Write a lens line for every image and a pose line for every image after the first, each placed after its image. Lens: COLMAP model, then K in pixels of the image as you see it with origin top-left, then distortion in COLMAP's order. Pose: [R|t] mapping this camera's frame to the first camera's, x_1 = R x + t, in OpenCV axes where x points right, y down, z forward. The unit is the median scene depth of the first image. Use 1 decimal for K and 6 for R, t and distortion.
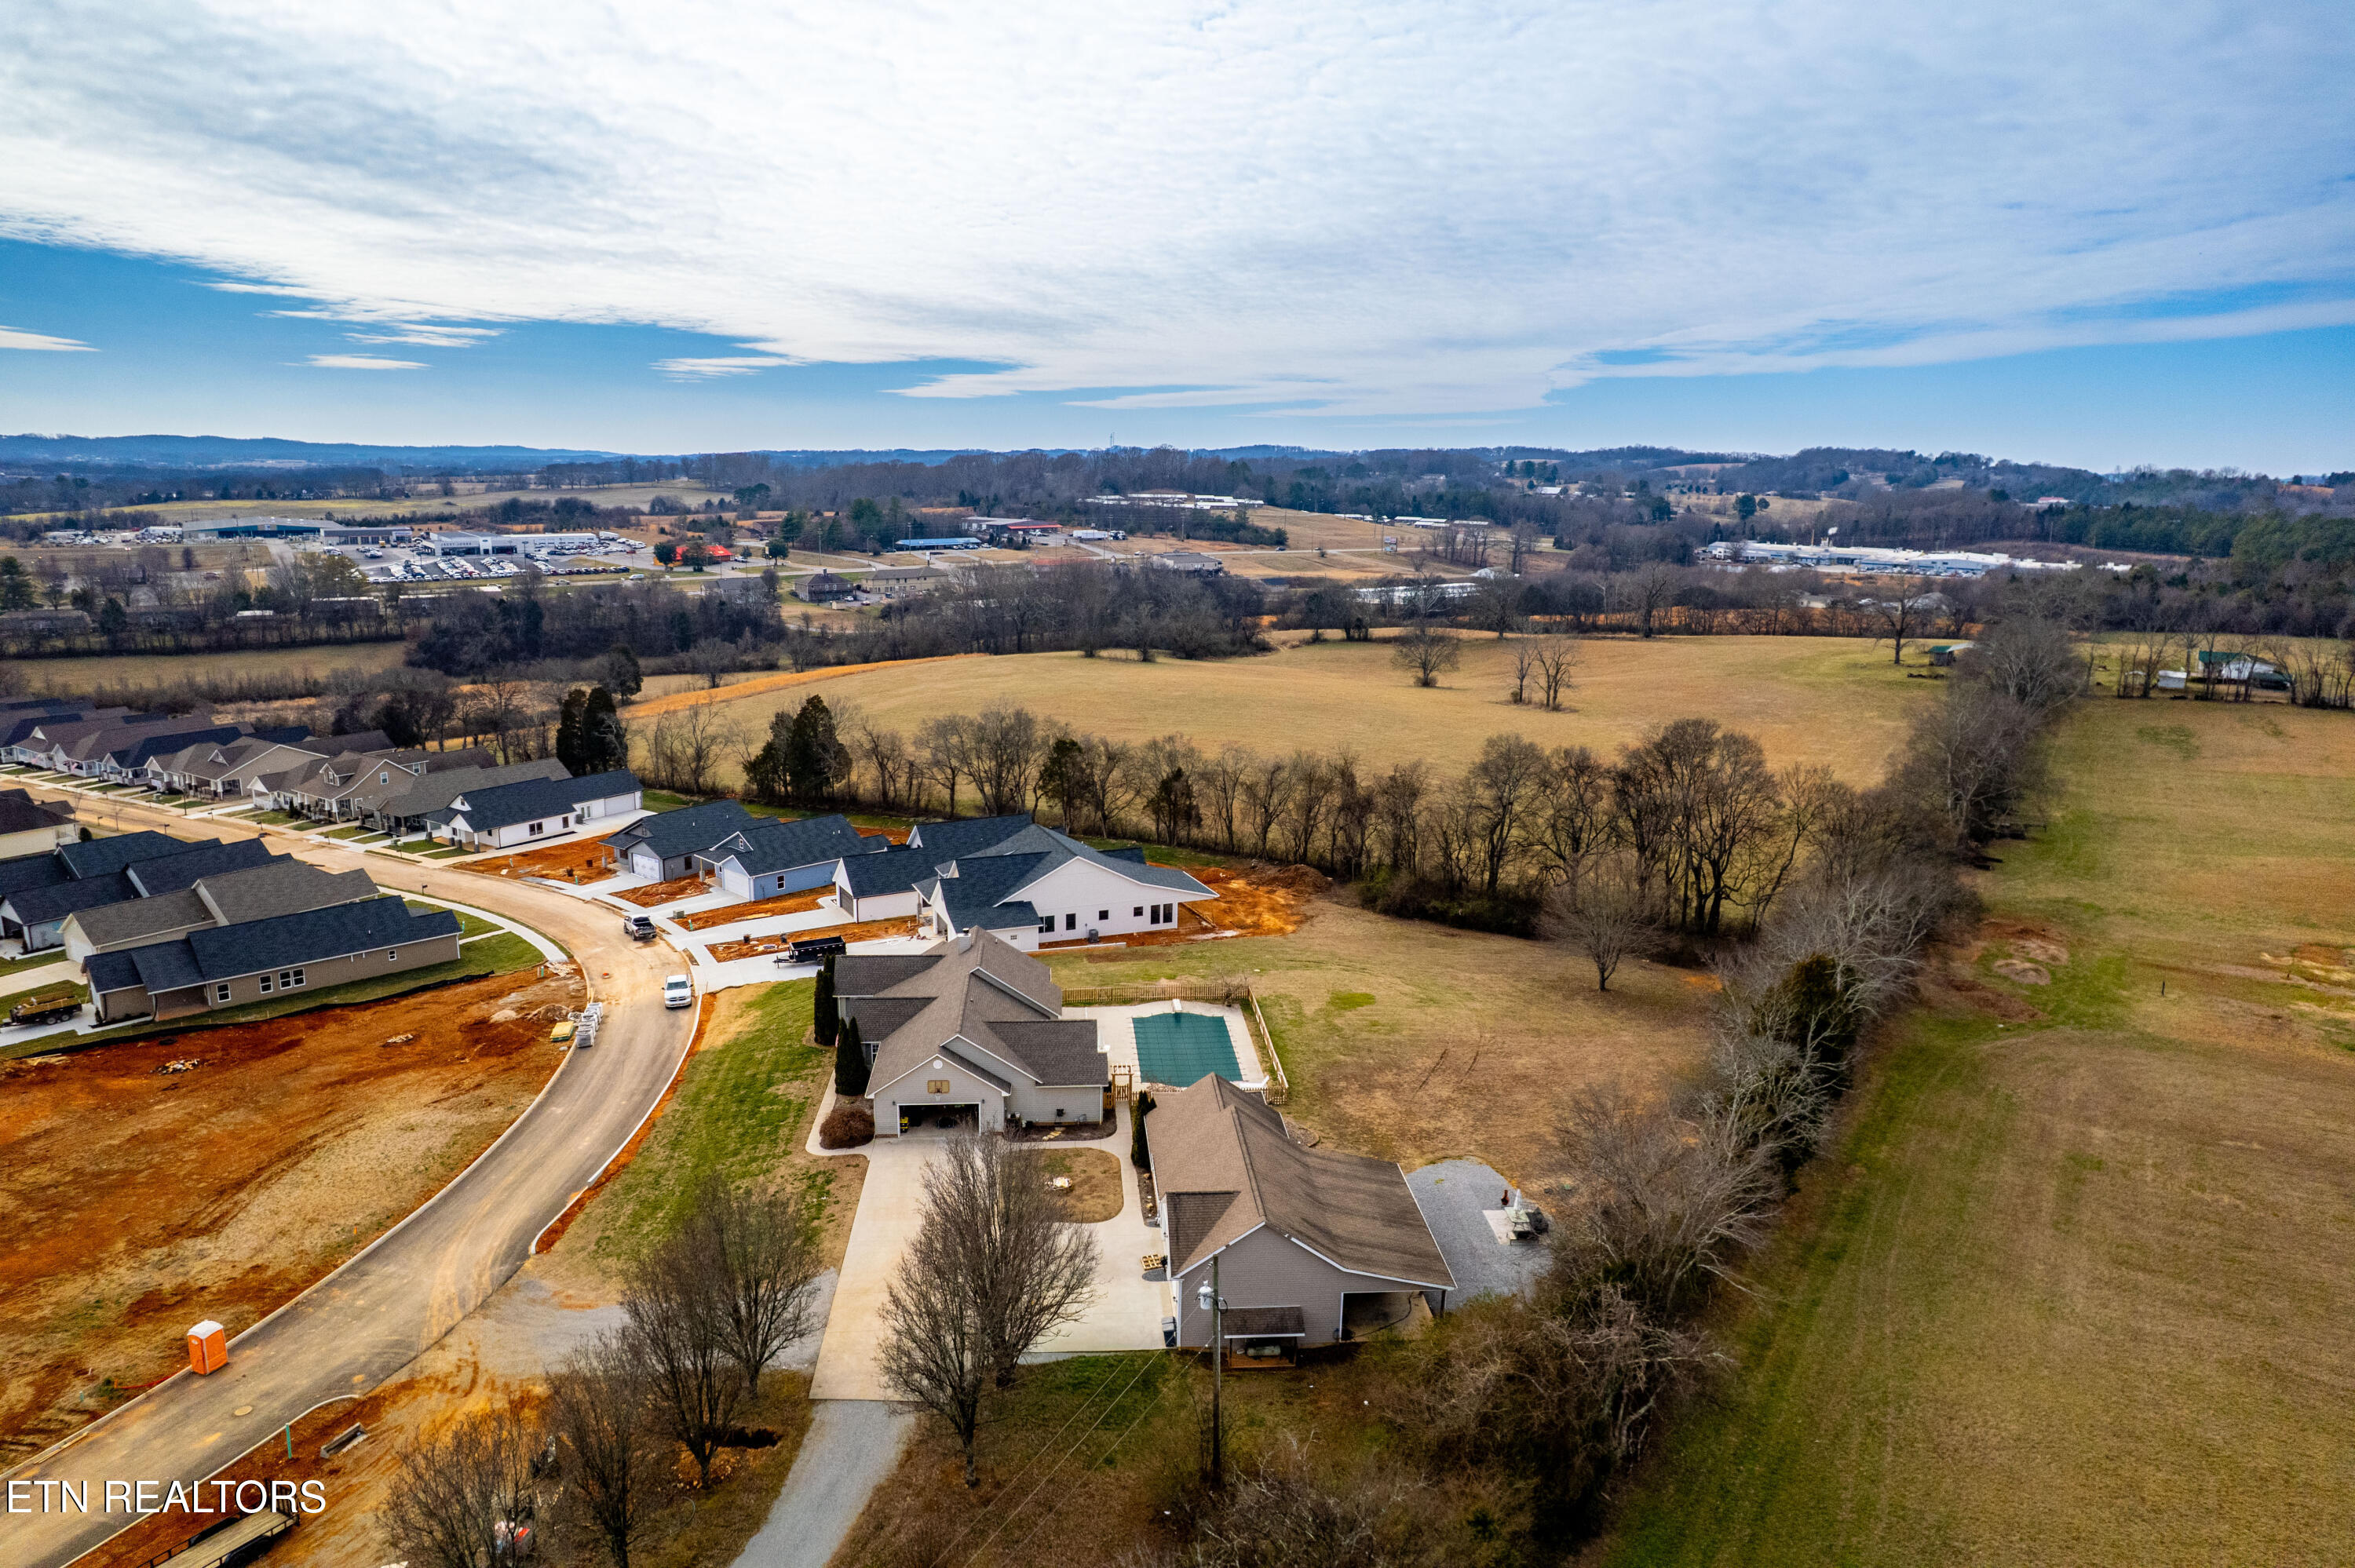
lens RADIAL K [[1518.2, 0, 1177.5], [0, 1518.2, 784.0], [0, 0, 1]] dist [-0.022463, 0.001550]
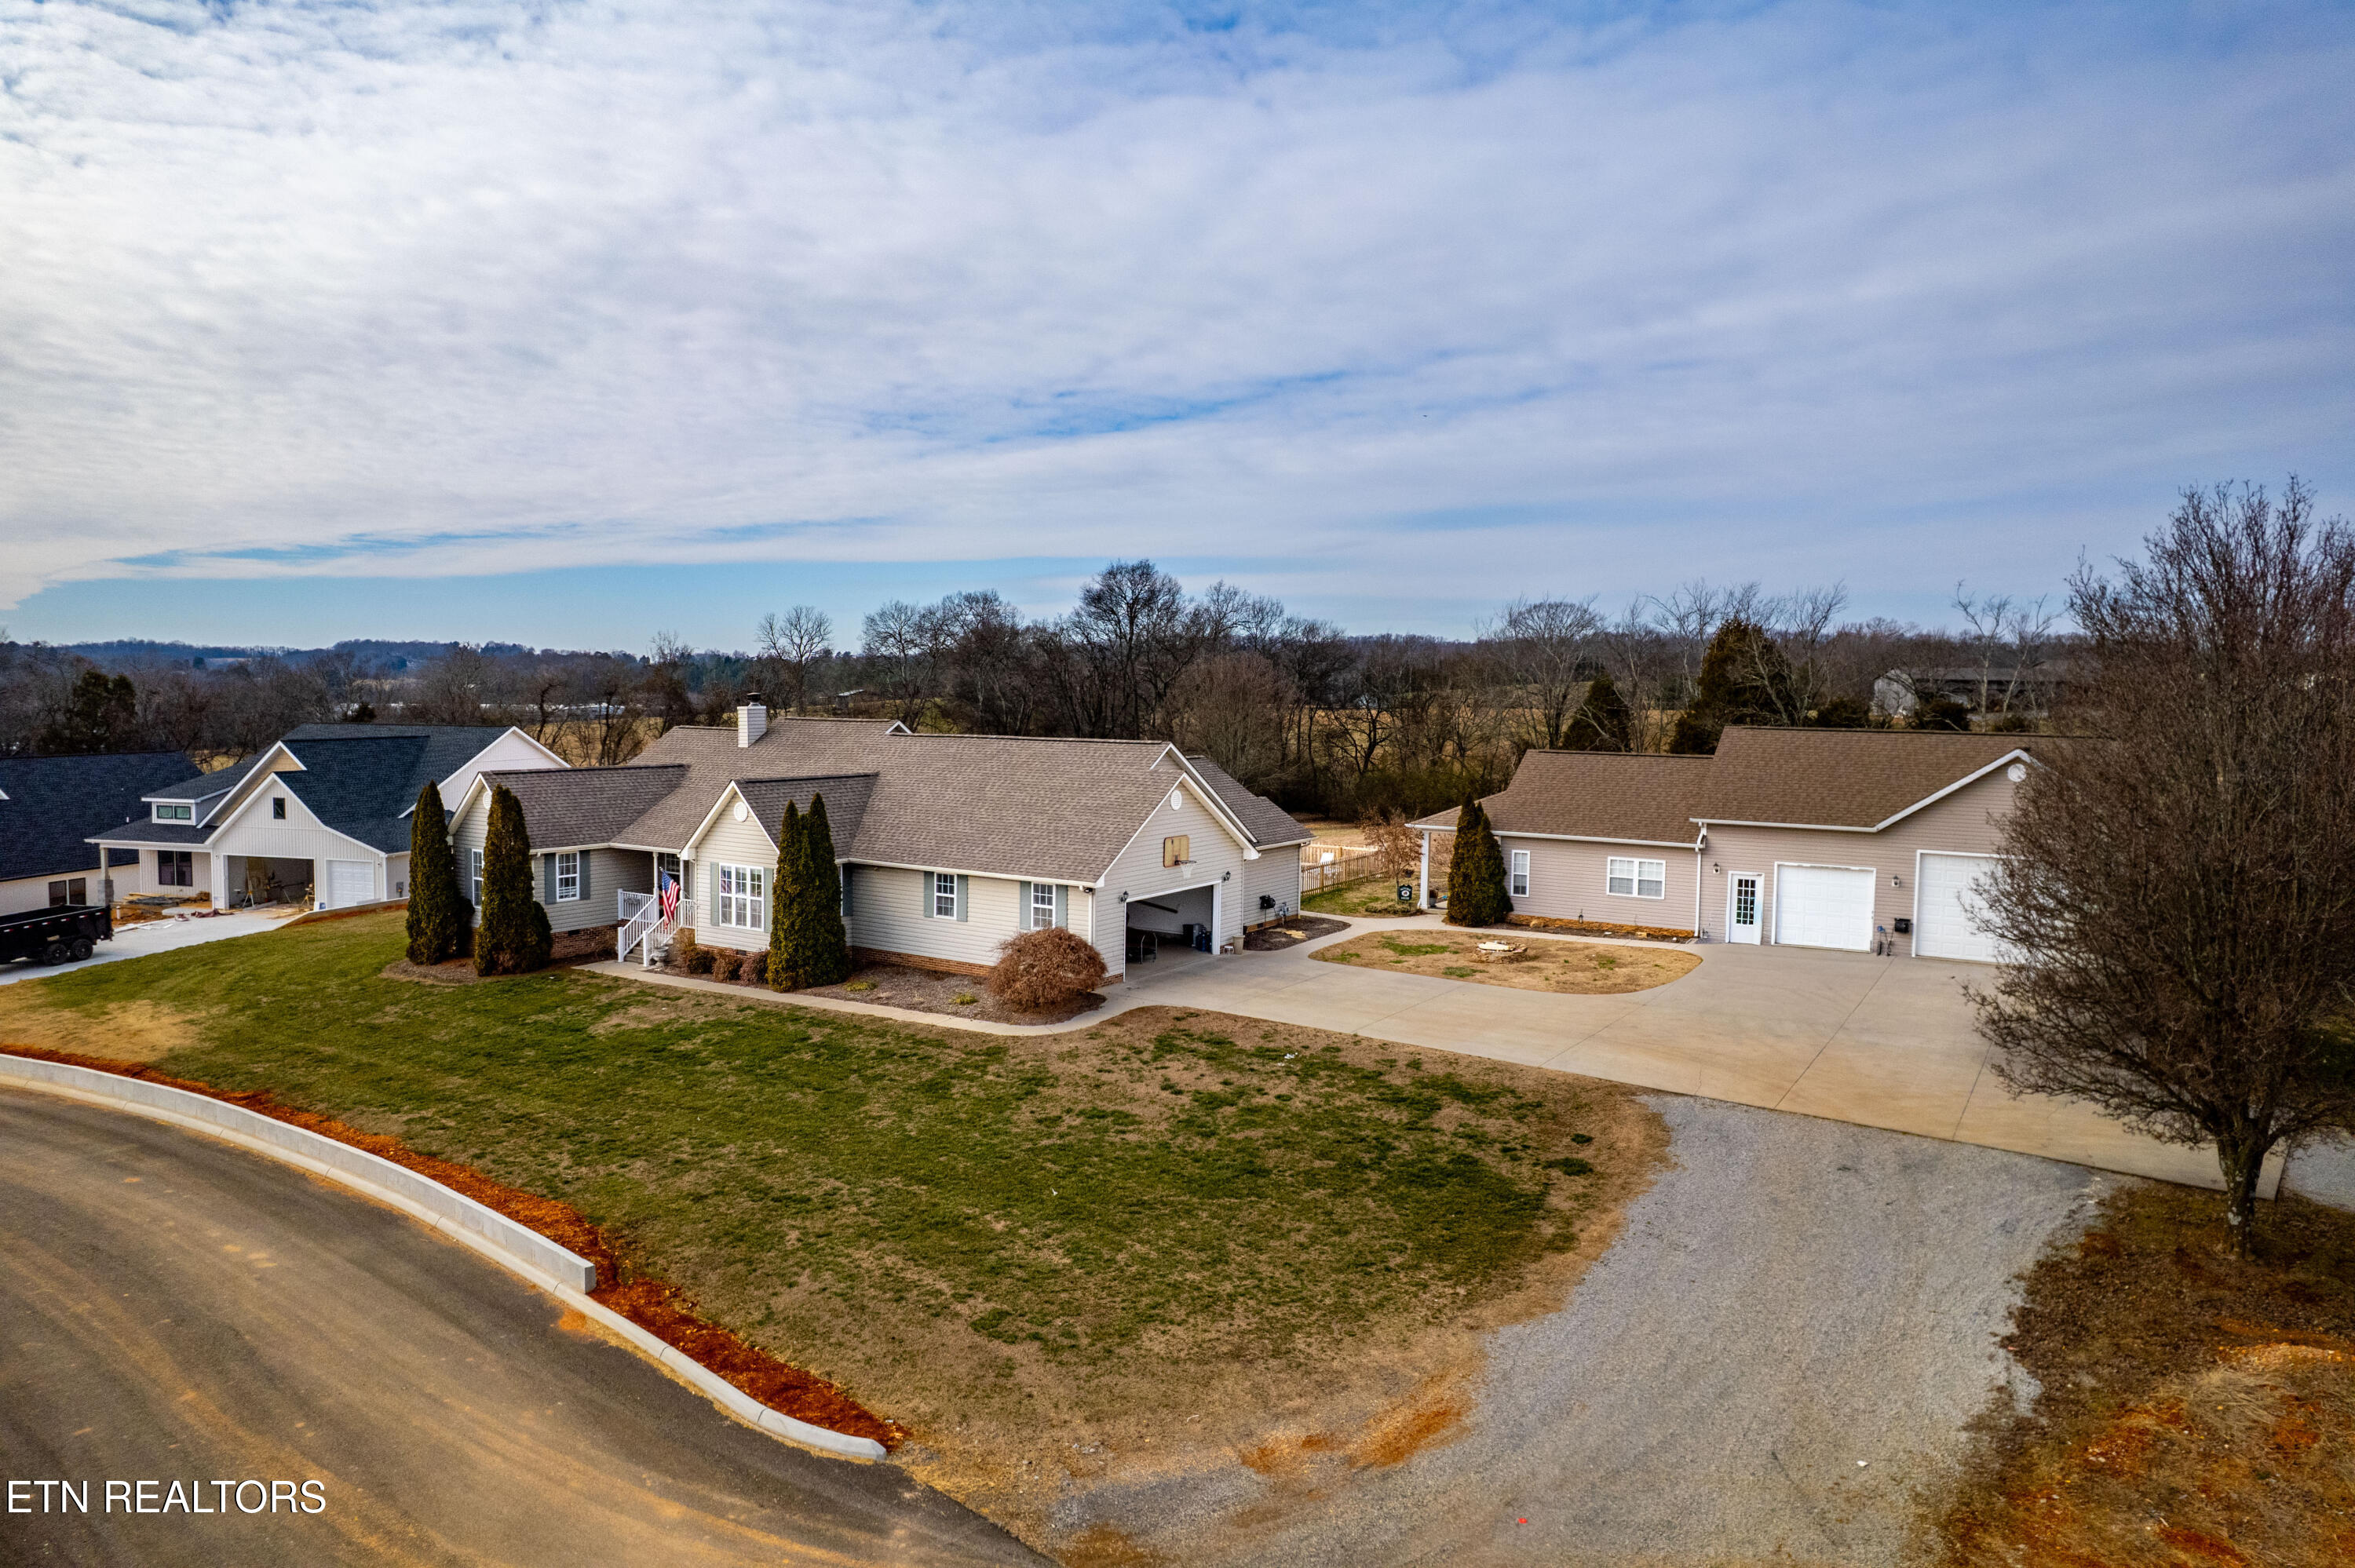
lens RADIAL K [[1507.6, 0, 1181.7], [0, 1507.6, 792.9], [0, 0, 1]] dist [-0.080964, 0.072360]
pose [[0.596576, -0.056317, 0.800578, -0.351389], [0.164996, 0.984833, -0.053674, 0.139471], [-0.785413, 0.164113, 0.596820, 0.487584]]
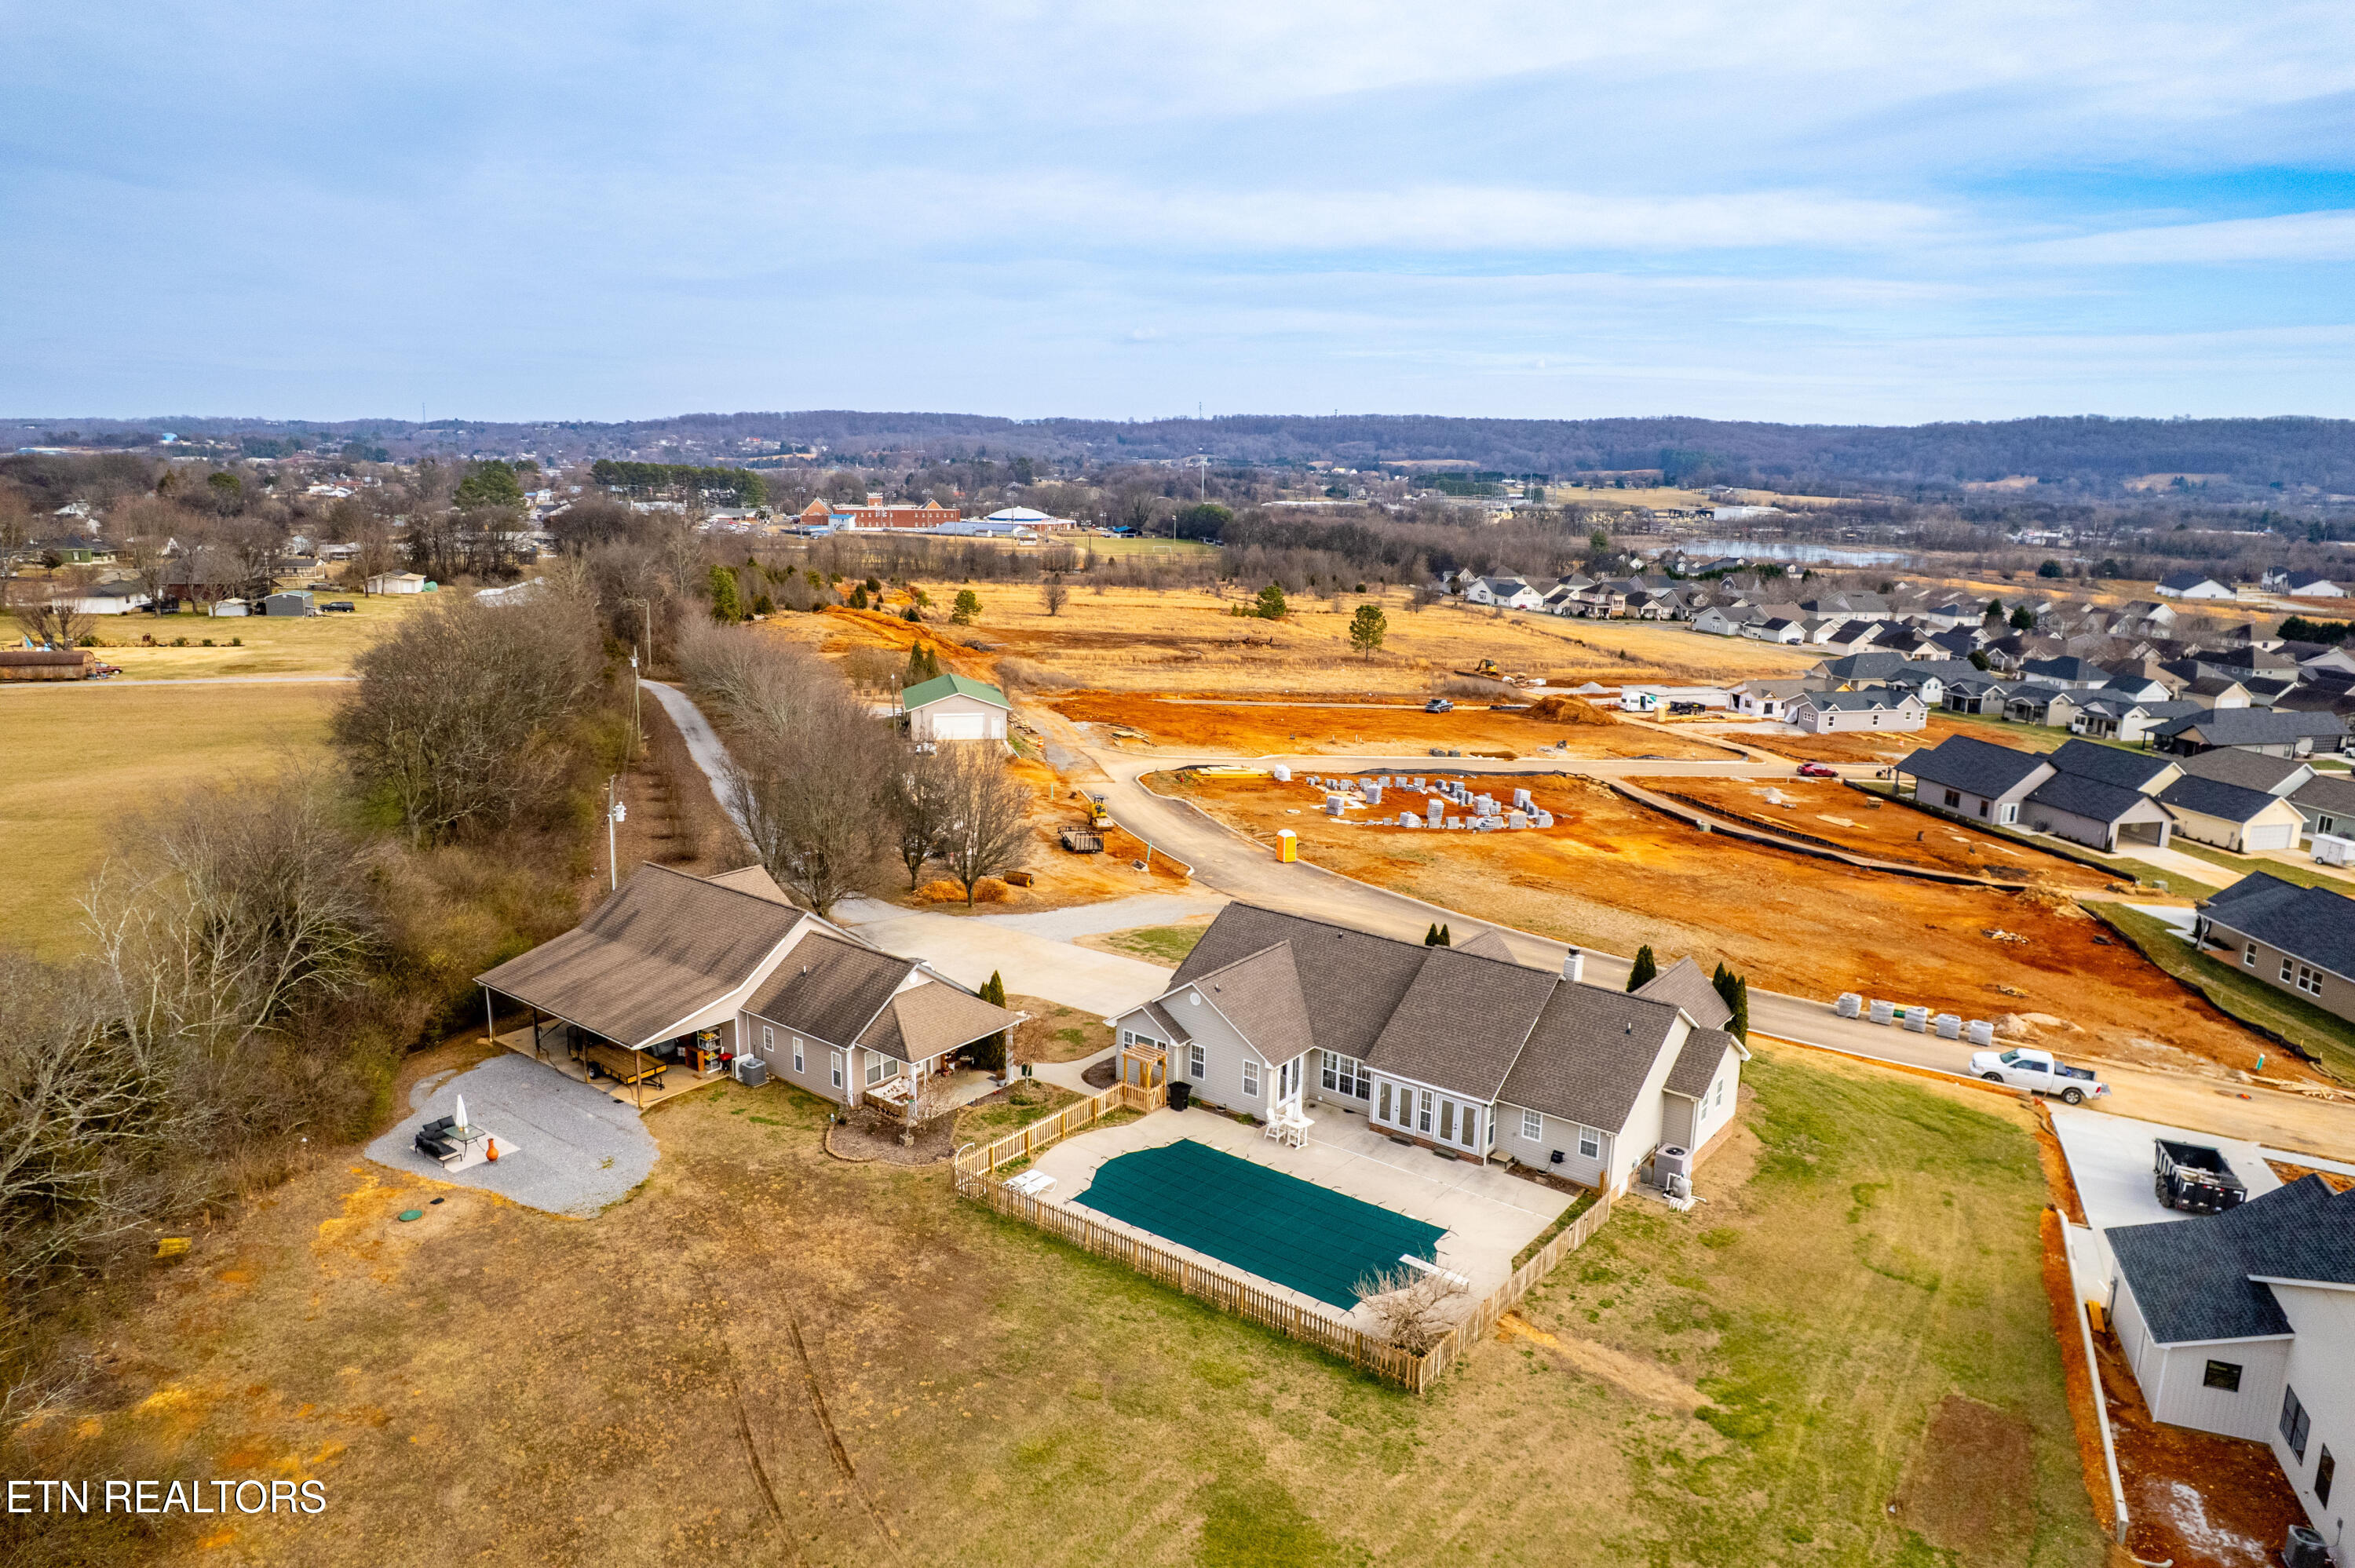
lens RADIAL K [[1543.6, 0, 1170.8], [0, 1543.6, 780.5], [0, 0, 1]] dist [-0.082965, 0.083053]
pose [[-0.675305, 0.131926, -0.725644, 0.298308], [-0.184843, 0.922198, 0.339681, -0.104543], [0.714000, 0.363518, -0.598380, 0.965424]]
